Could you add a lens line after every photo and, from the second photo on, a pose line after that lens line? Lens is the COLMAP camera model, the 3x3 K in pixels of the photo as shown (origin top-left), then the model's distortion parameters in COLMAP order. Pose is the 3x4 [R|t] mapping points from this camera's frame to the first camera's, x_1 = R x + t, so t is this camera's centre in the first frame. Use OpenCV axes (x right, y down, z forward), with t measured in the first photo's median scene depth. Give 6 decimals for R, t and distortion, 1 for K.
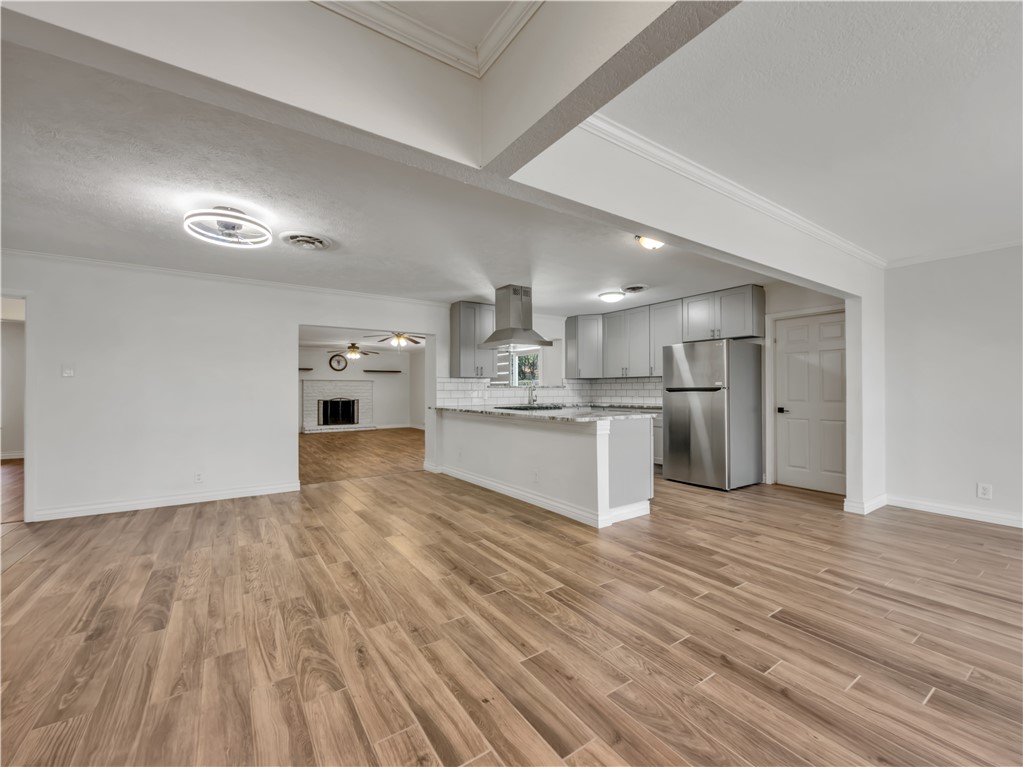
lens RADIAL K [[414.2, 0, 510.9], [0, 414.2, 396.3], [0, 0, 1]] dist [0.000594, 0.000120]
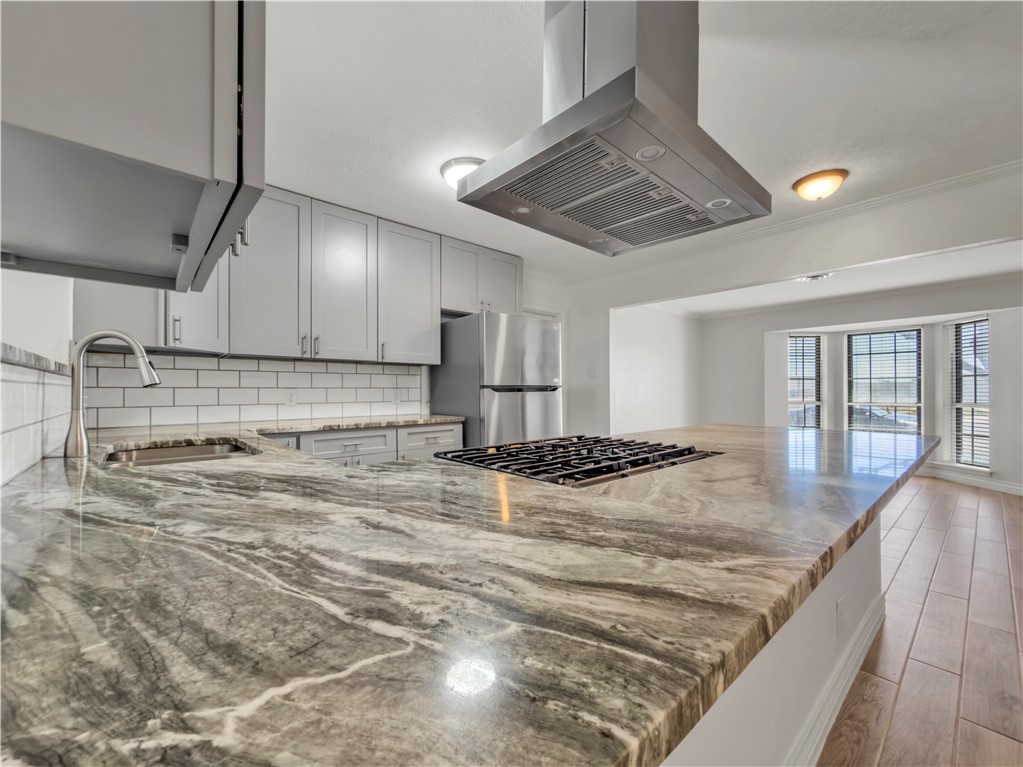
lens RADIAL K [[414.2, 0, 509.5], [0, 414.2, 387.0], [0, 0, 1]] dist [0.000594, 0.000120]
pose [[-0.076316, 0.007444, 0.997056, -0.191651], [0.007978, 0.999945, -0.006855, -0.013320], [-0.997052, 0.007431, -0.076371, 0.940311]]
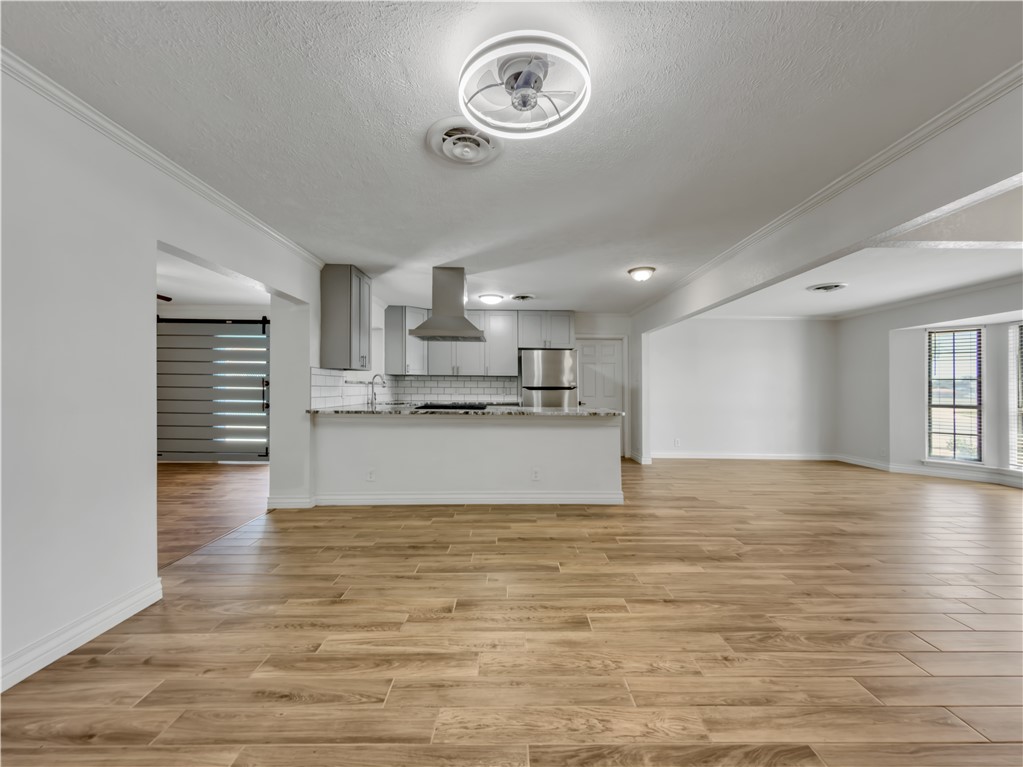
lens RADIAL K [[414.2, 0, 510.0], [0, 414.2, 389.3], [0, 0, 1]] dist [0.000594, 0.000120]
pose [[0.563738, 0.006365, 0.825929, -0.572003], [0.000427, 0.999968, -0.007998, -0.003317], [-0.825954, 0.004862, 0.563717, 0.349796]]
